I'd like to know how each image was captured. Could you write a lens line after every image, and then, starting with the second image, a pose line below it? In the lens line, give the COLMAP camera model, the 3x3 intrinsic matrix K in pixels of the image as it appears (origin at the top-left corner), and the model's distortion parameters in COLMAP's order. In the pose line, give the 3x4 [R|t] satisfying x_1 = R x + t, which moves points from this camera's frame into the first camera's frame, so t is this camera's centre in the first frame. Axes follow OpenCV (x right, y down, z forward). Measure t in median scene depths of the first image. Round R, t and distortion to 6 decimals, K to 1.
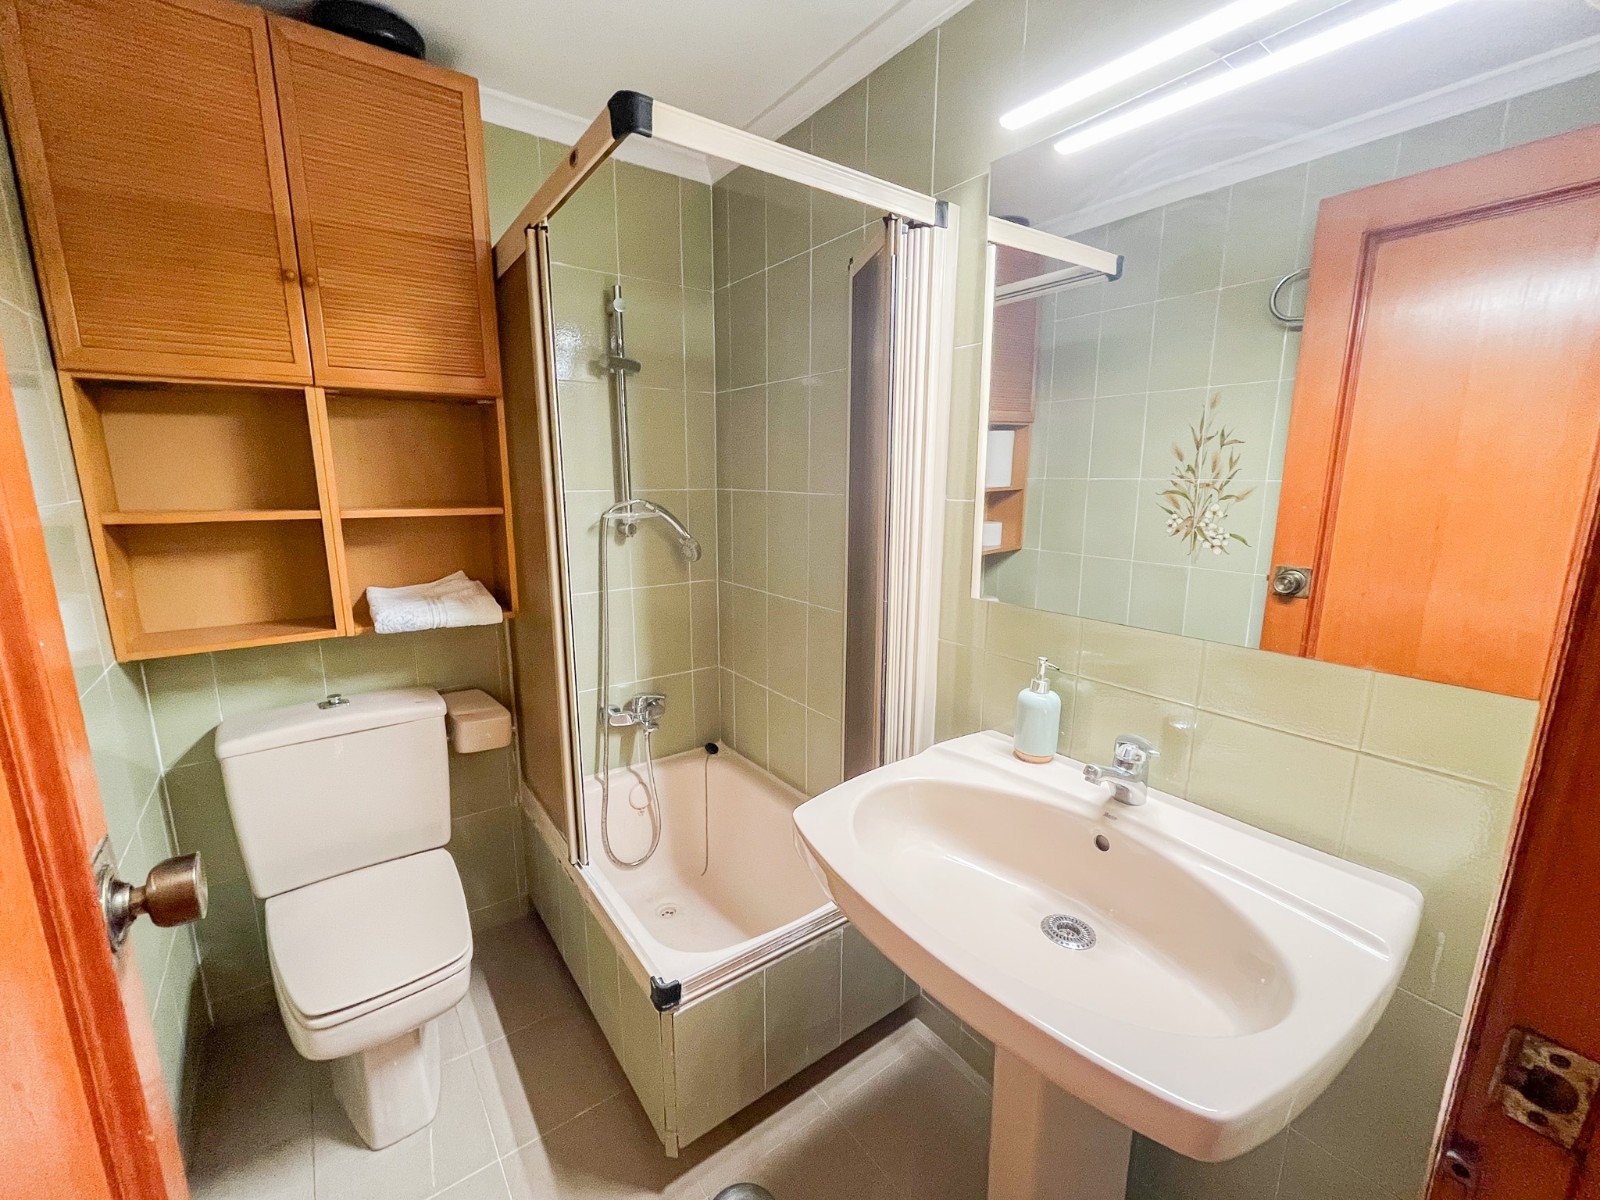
lens RADIAL K [[671.7, 0, 792.2], [0, 671.7, 603.7], [0, 0, 1]] dist [-0.002284, 0.000279]
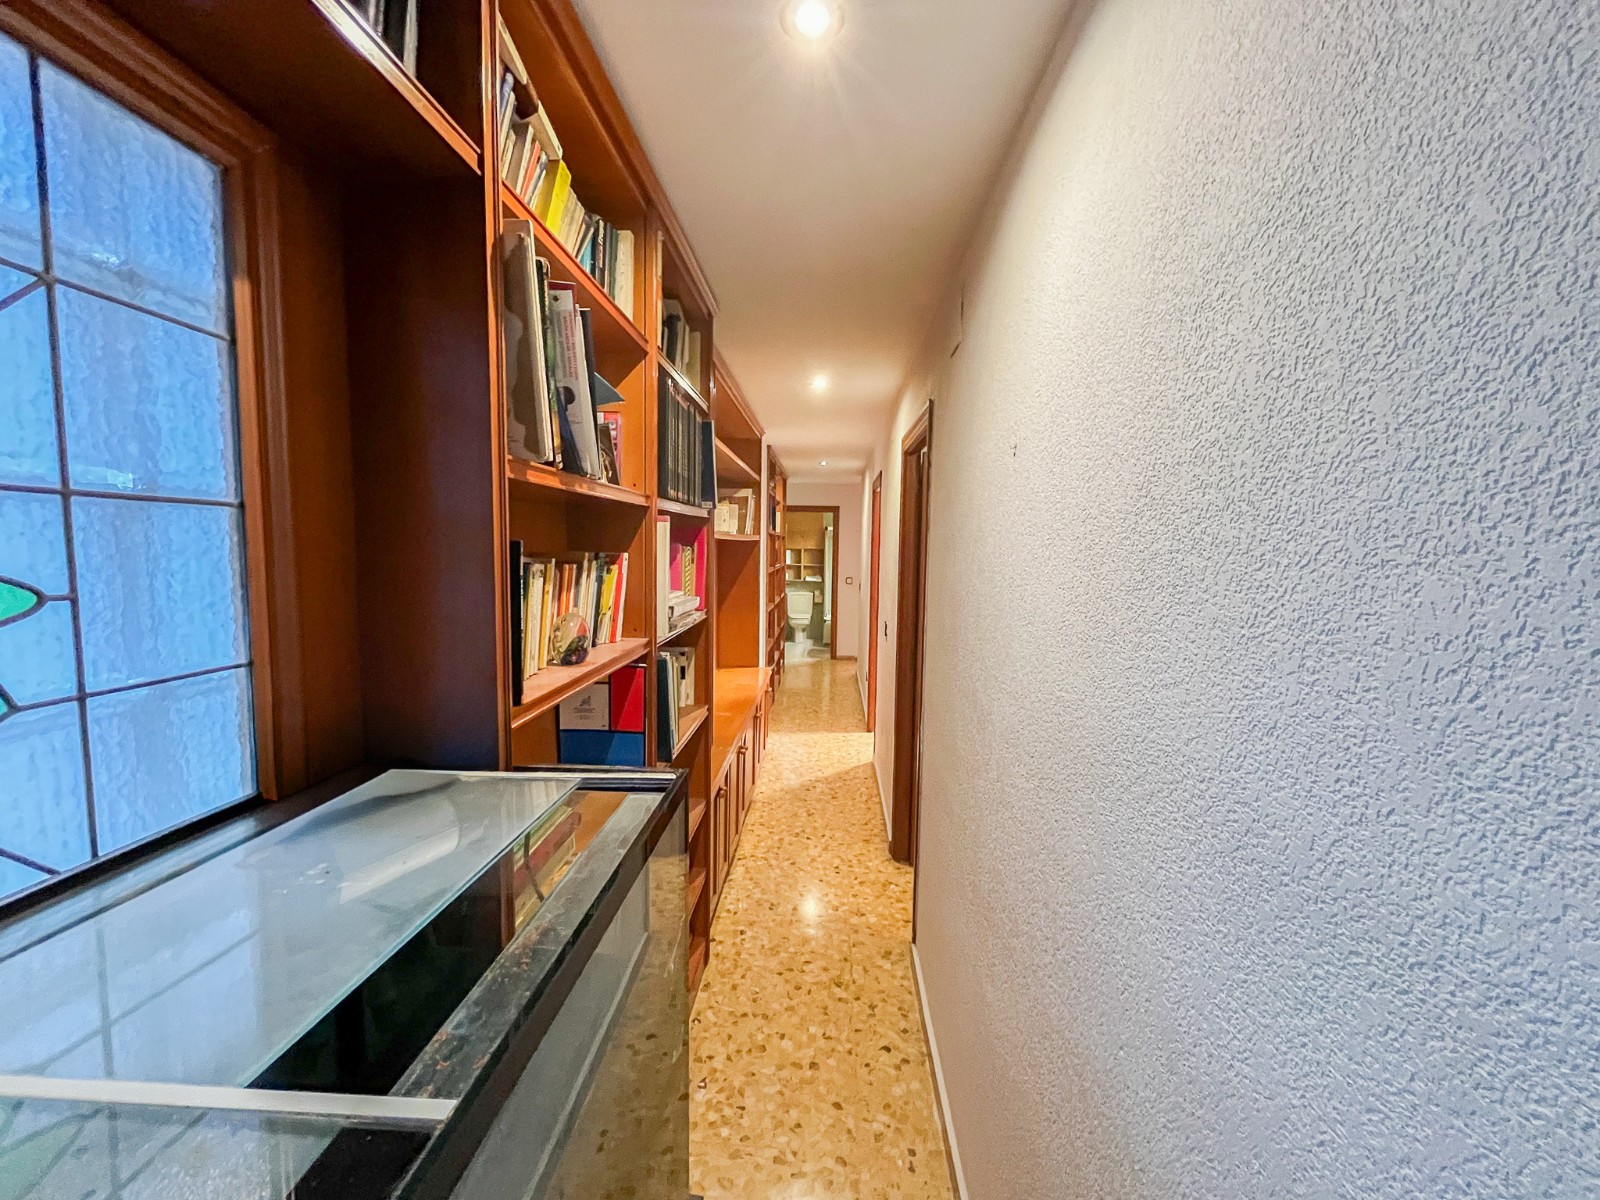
lens RADIAL K [[658.7, 0, 785.4], [0, 658.7, 605.0], [0, 0, 1]] dist [-0.001128, 0.000419]
pose [[0.761606, 0.067291, -0.644538, 3.849448], [-0.141689, 0.987821, -0.064294, 0.793677], [0.632362, 0.140290, 0.761864, -4.554928]]
